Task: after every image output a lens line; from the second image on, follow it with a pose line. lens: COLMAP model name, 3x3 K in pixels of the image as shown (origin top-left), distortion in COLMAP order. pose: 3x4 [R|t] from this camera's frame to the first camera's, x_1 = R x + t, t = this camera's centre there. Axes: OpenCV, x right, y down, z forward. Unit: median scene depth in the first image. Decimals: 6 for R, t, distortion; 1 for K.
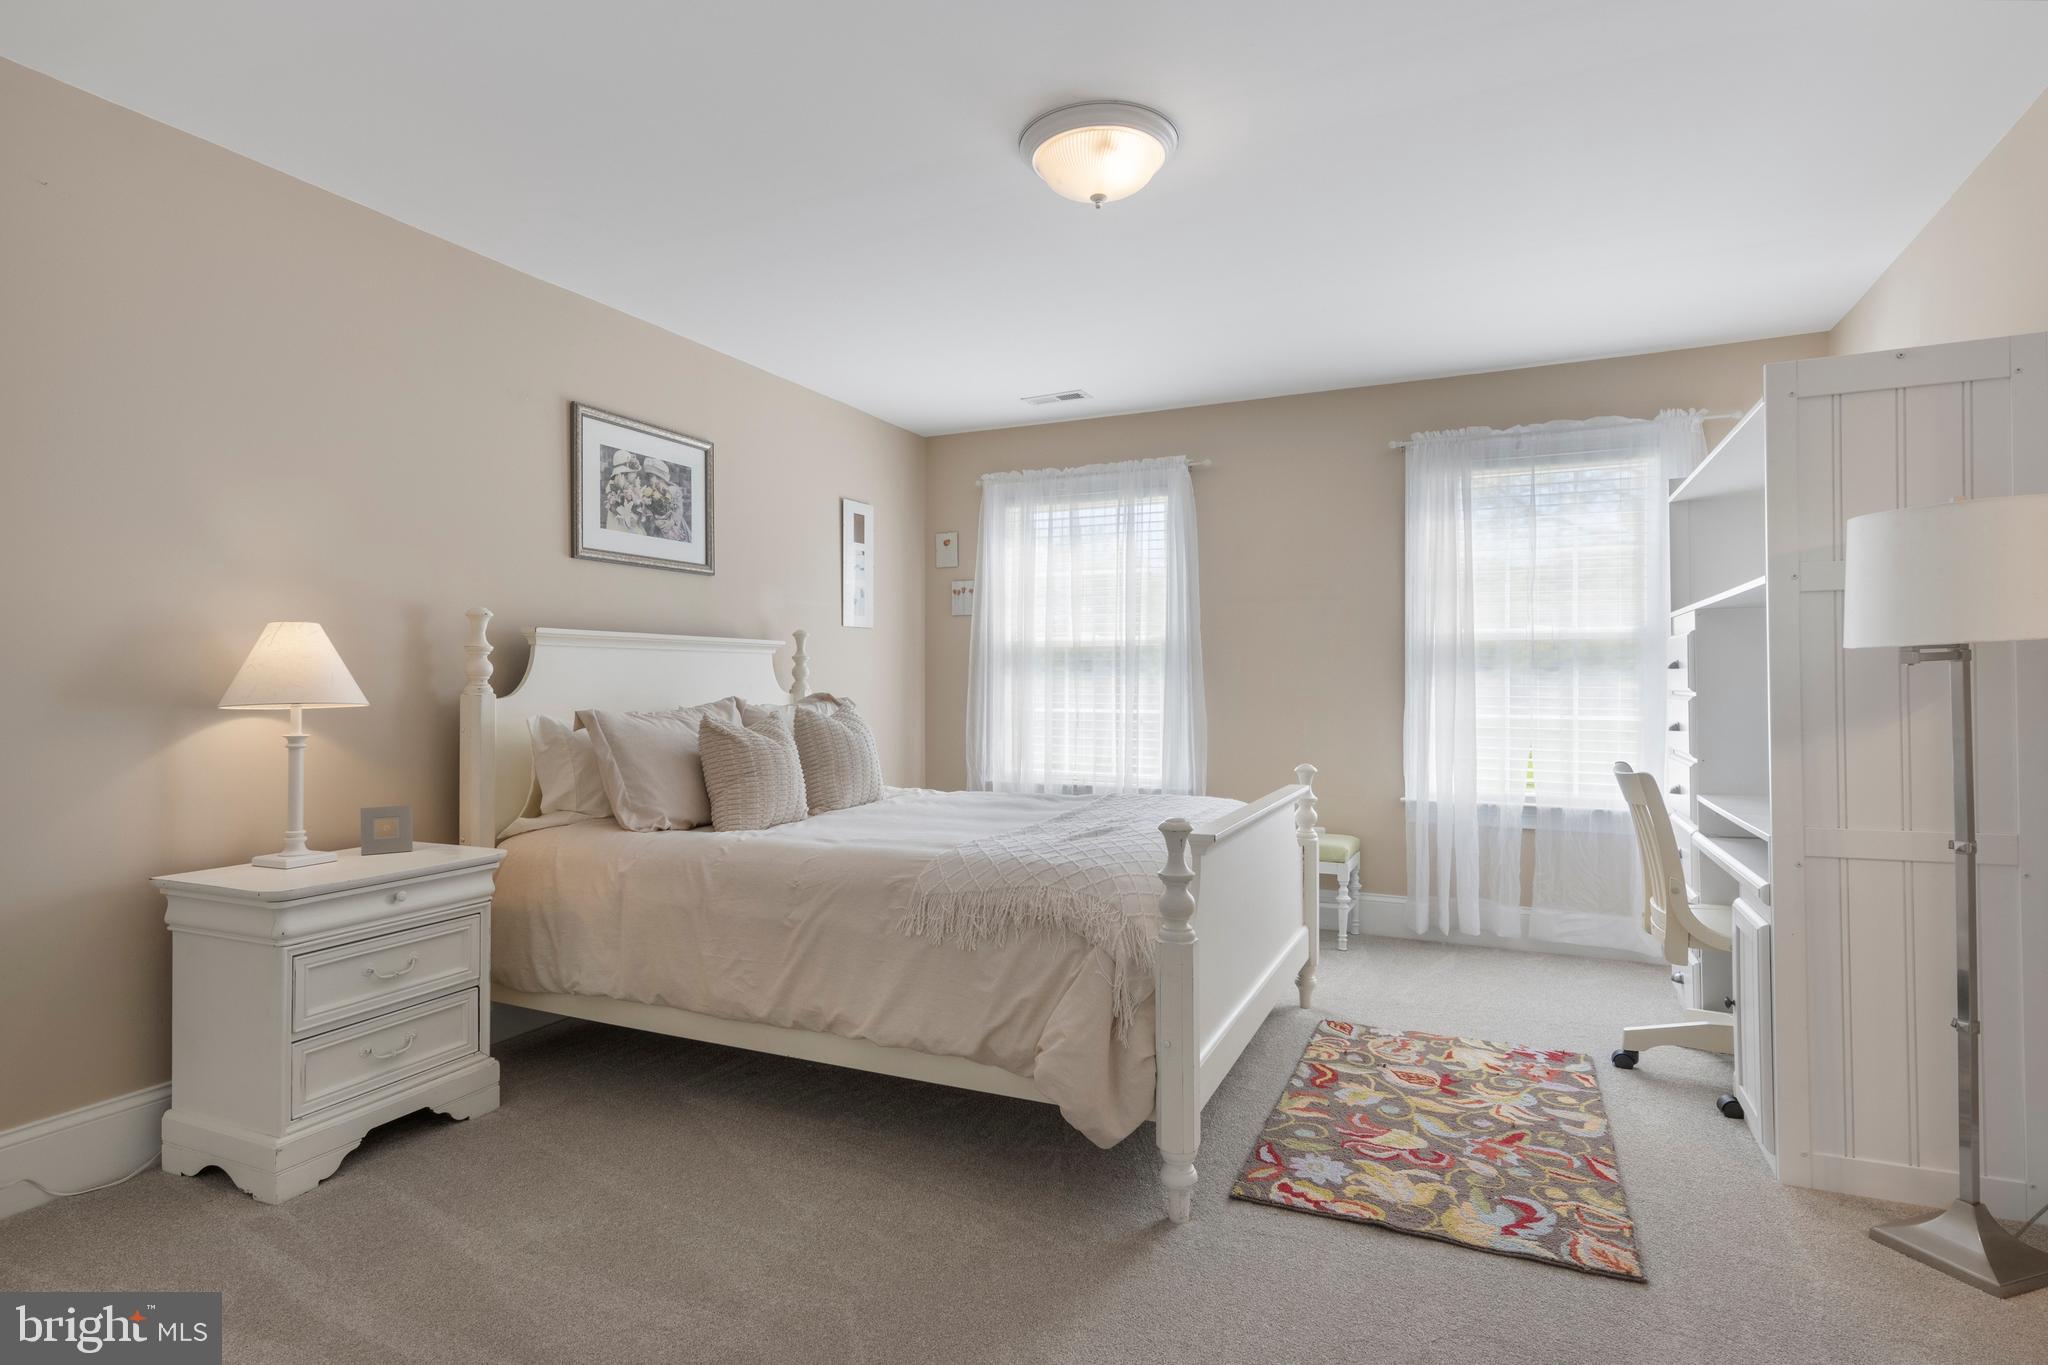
lens RADIAL K [[1046.2, 0, 1019.5], [0, 1046.2, 686.4], [0, 0, 1]] dist [0.014048, -0.005075]
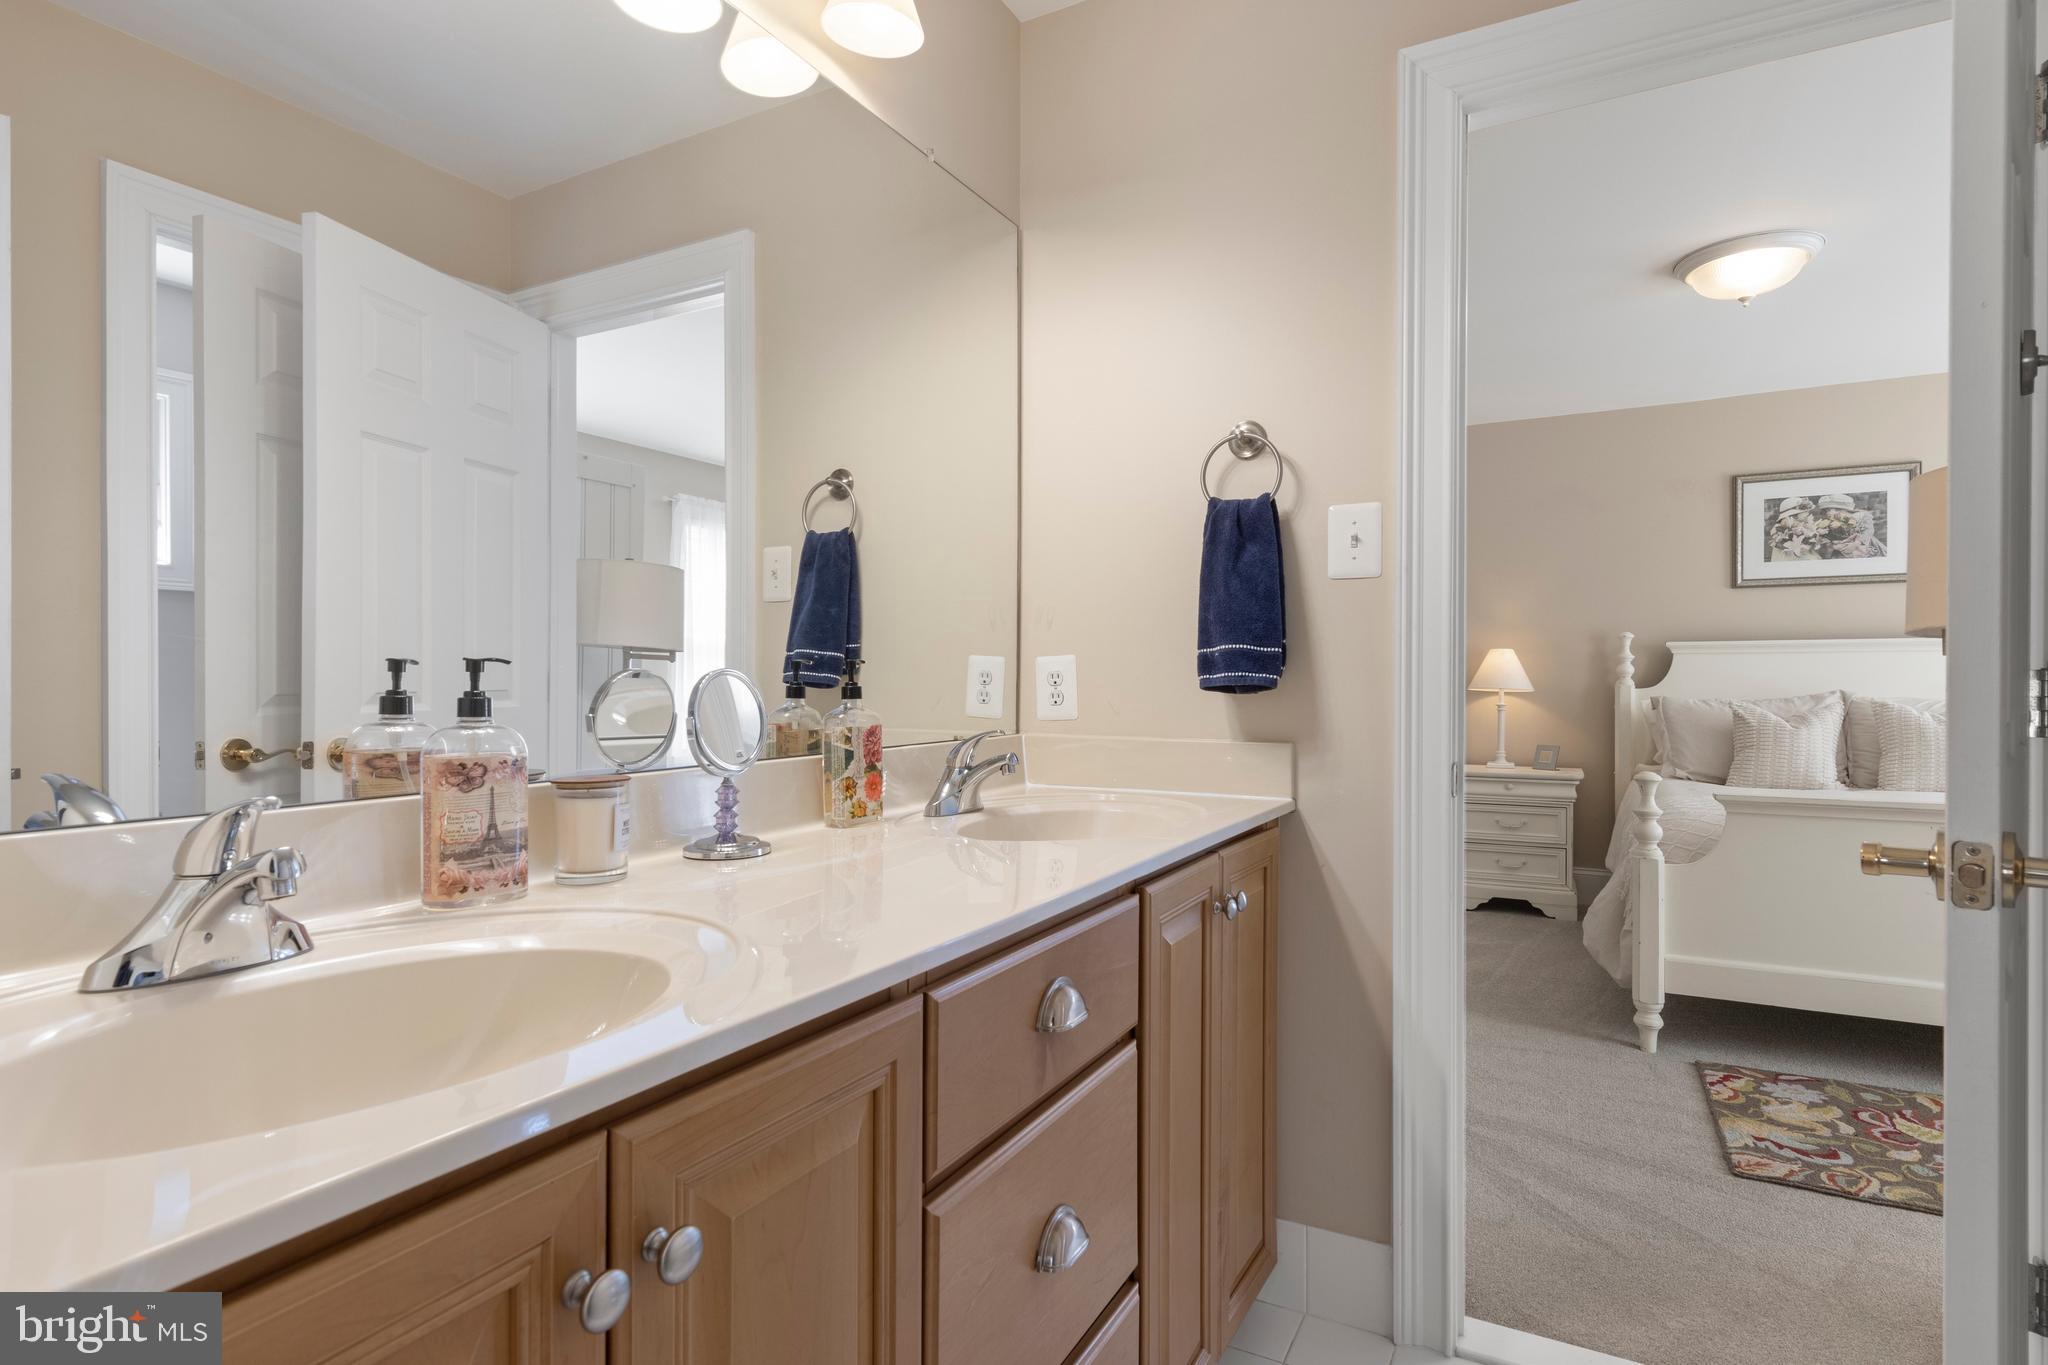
lens RADIAL K [[1046.2, 0, 1022.2], [0, 1046.2, 681.7], [0, 0, 1]] dist [0.014048, -0.005075]
pose [[-0.055278, 0.003057, -0.998466, 1.001380], [-0.006029, 0.999976, 0.003396, 0.001872], [0.998453, 0.006207, -0.055258, 0.136487]]
